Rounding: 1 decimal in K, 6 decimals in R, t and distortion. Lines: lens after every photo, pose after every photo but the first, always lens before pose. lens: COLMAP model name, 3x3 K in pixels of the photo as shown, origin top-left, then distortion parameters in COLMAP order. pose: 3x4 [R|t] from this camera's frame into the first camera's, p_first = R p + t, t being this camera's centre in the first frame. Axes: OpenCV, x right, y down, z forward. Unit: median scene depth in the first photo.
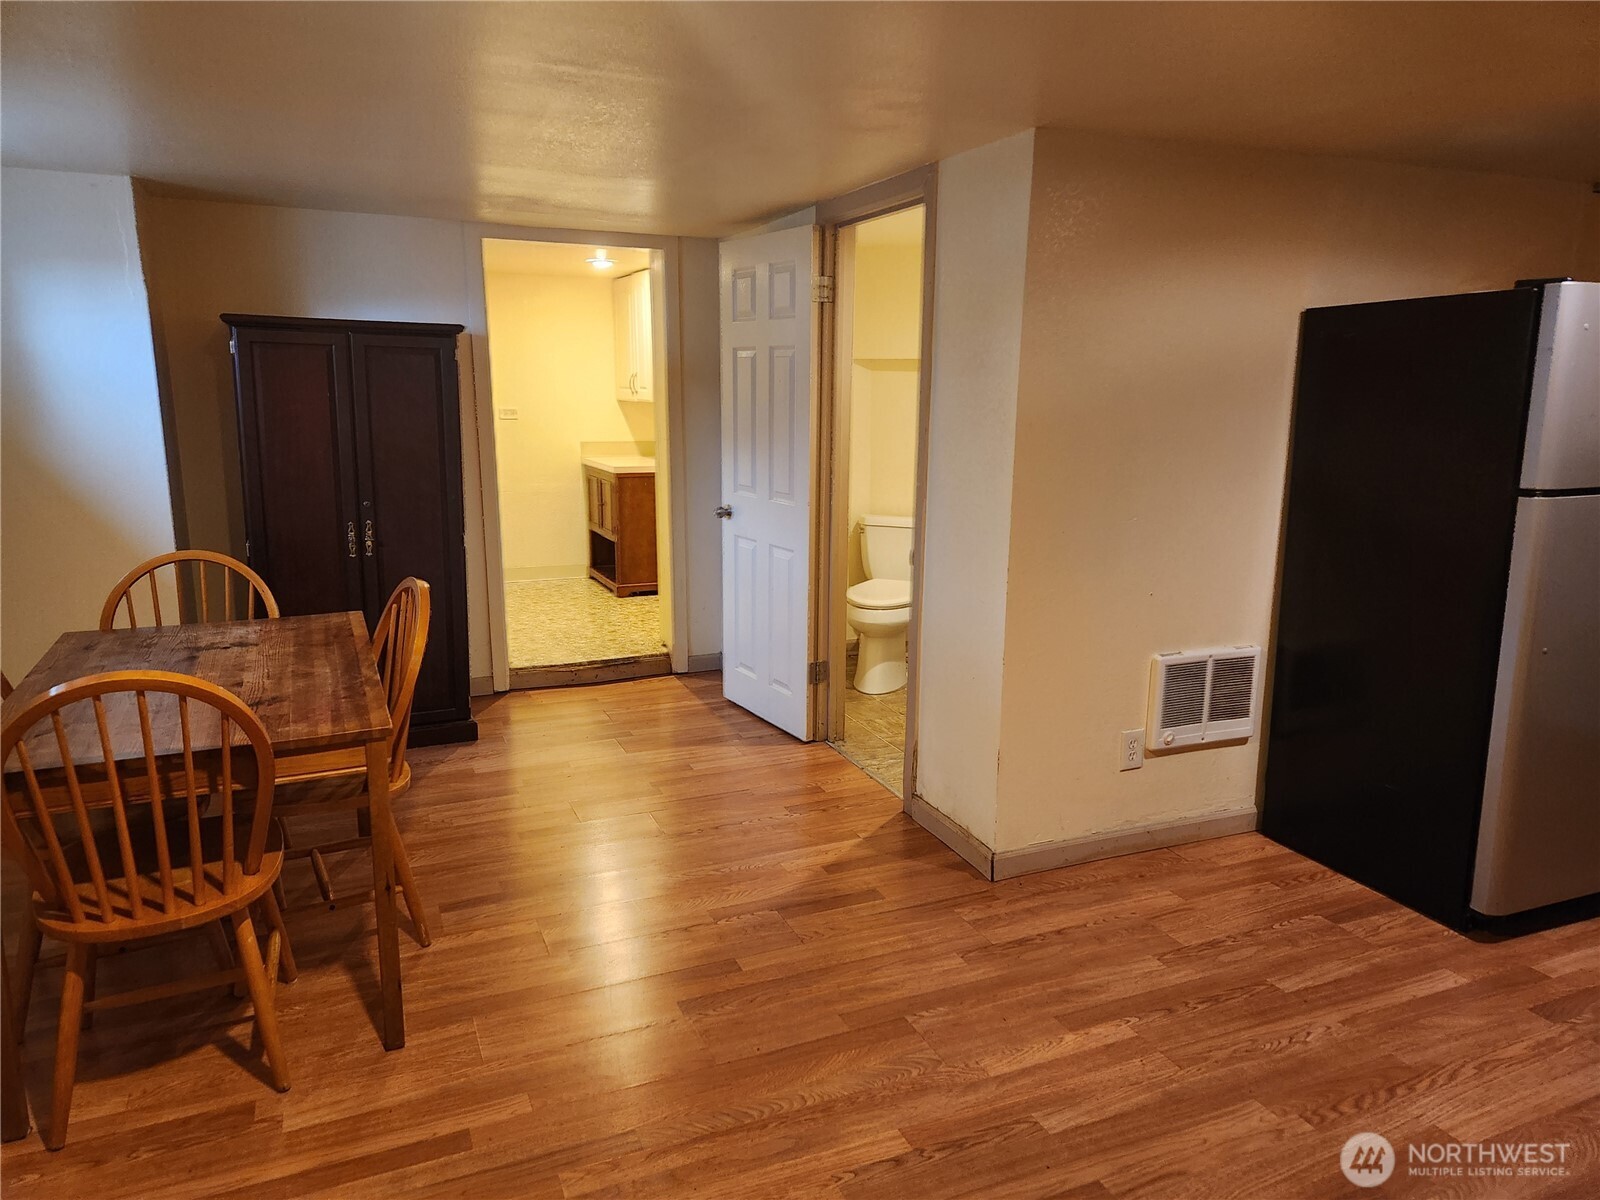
lens RADIAL K [[1069.5, 0, 800.0], [0, 1069.5, 600.0], [0, 0, 1]] dist [0.058410, -0.046445]
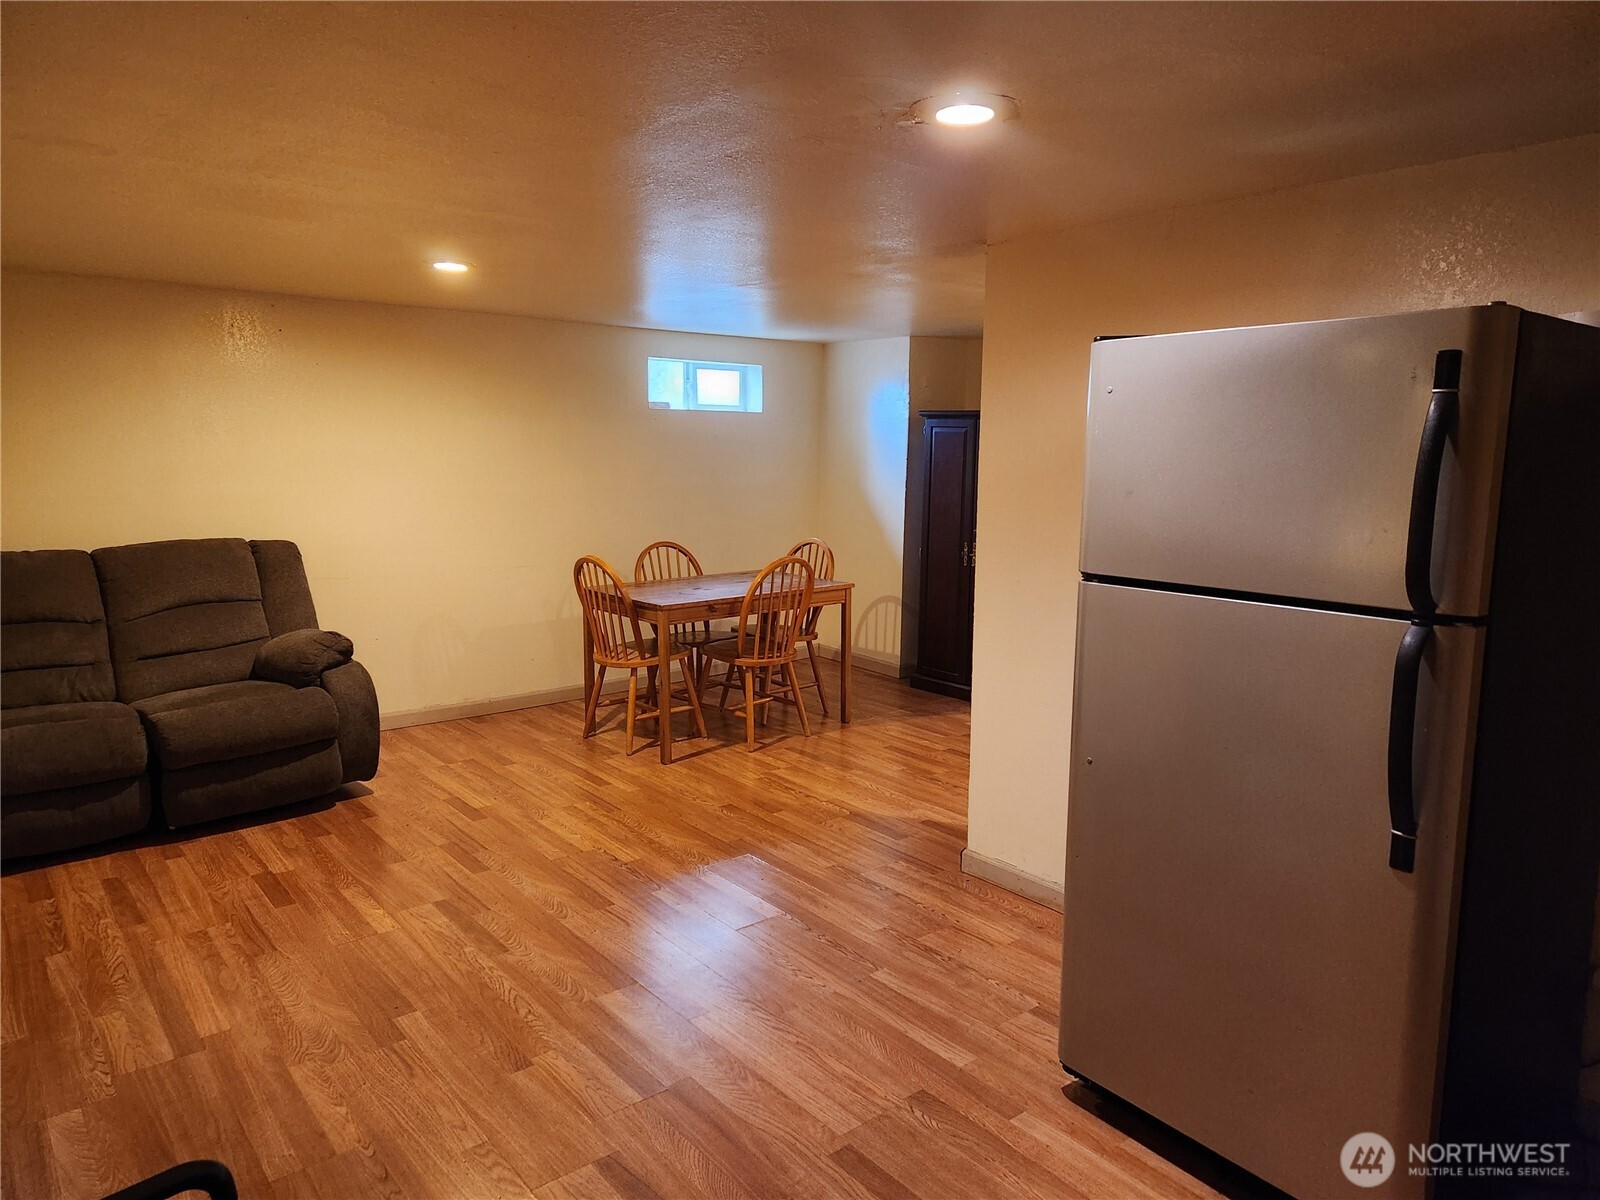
lens RADIAL K [[1127.4, 0, 800.0], [0, 1127.4, 600.0], [0, 0, 1]] dist [0.022279, 0.004154]
pose [[0.260568, 0.137818, -0.955568, 1.502590], [-0.207283, 0.974664, 0.084050, -0.107533], [0.942941, 0.176172, 0.282533, 0.521023]]
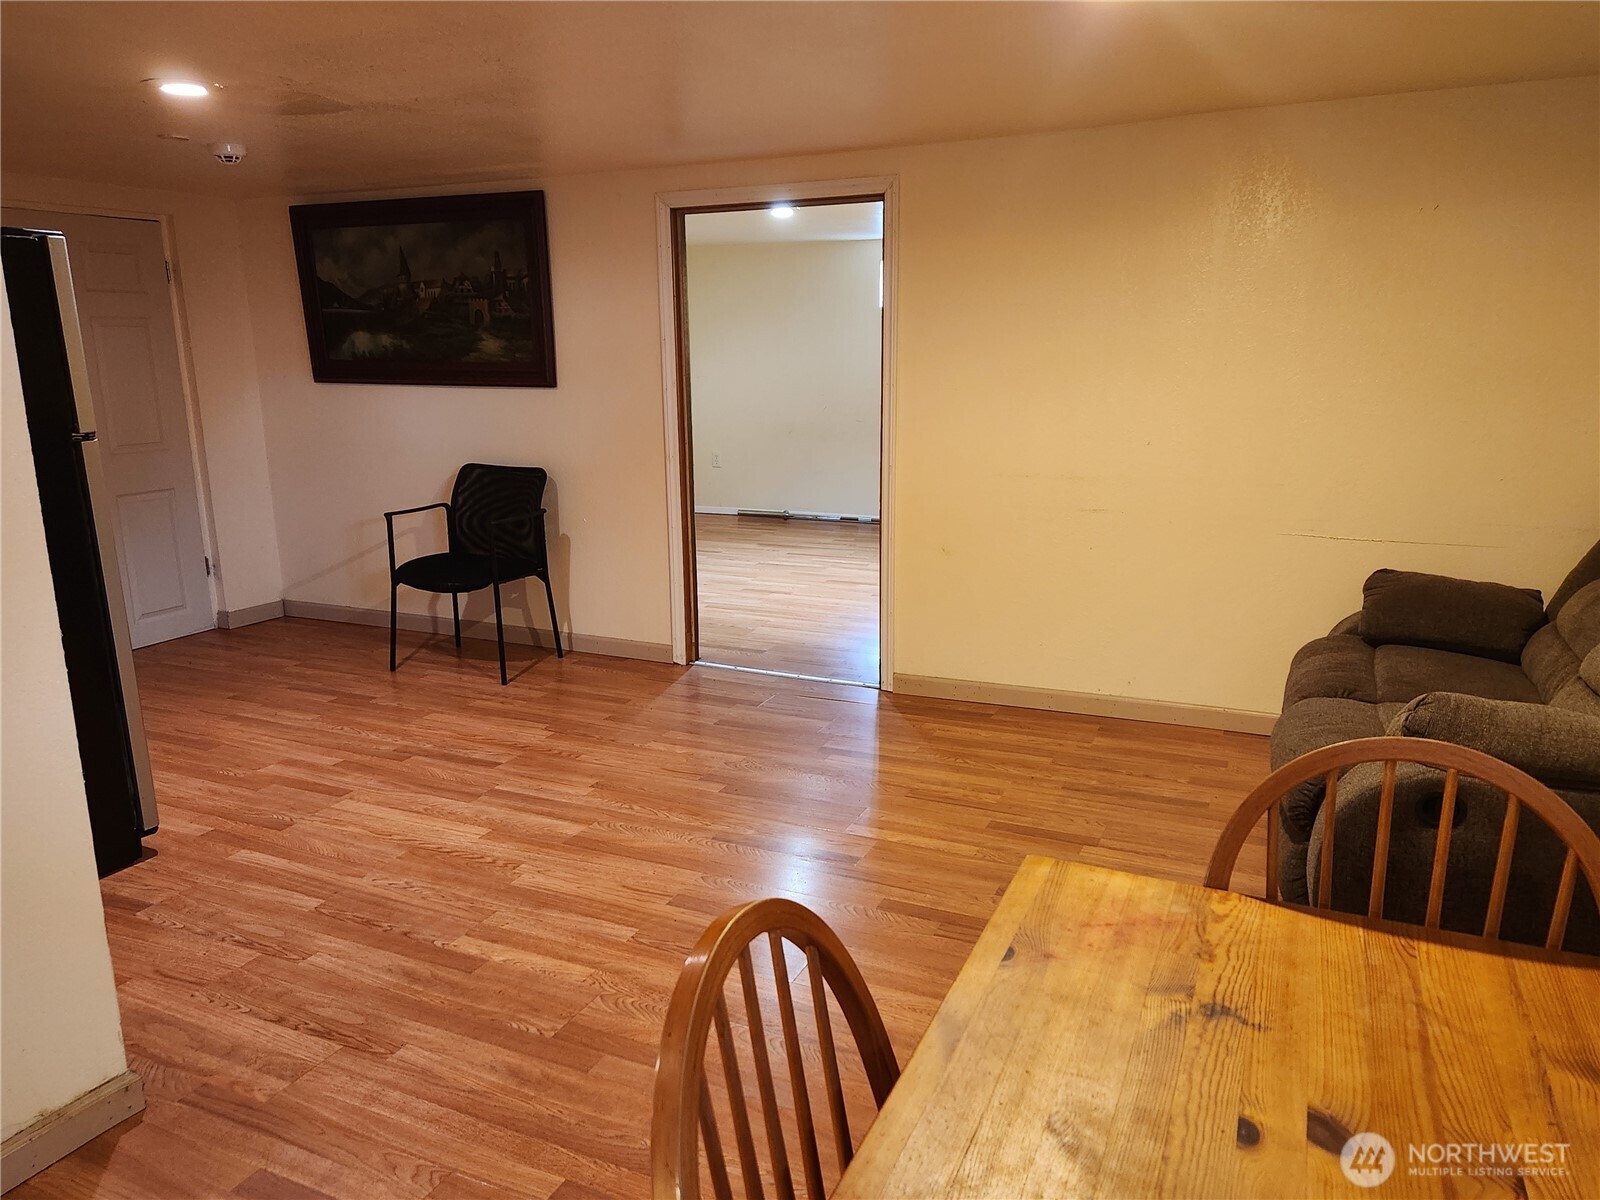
lens RADIAL K [[1127.4, 0, 800.0], [0, 1127.4, 600.0], [0, 0, 1]] dist [0.022279, 0.004154]
pose [[-0.656968, -0.171969, 0.734043, -0.629203], [0.161113, 0.919122, 0.359525, -0.238322], [-0.736502, 0.354460, -0.576127, 1.186673]]
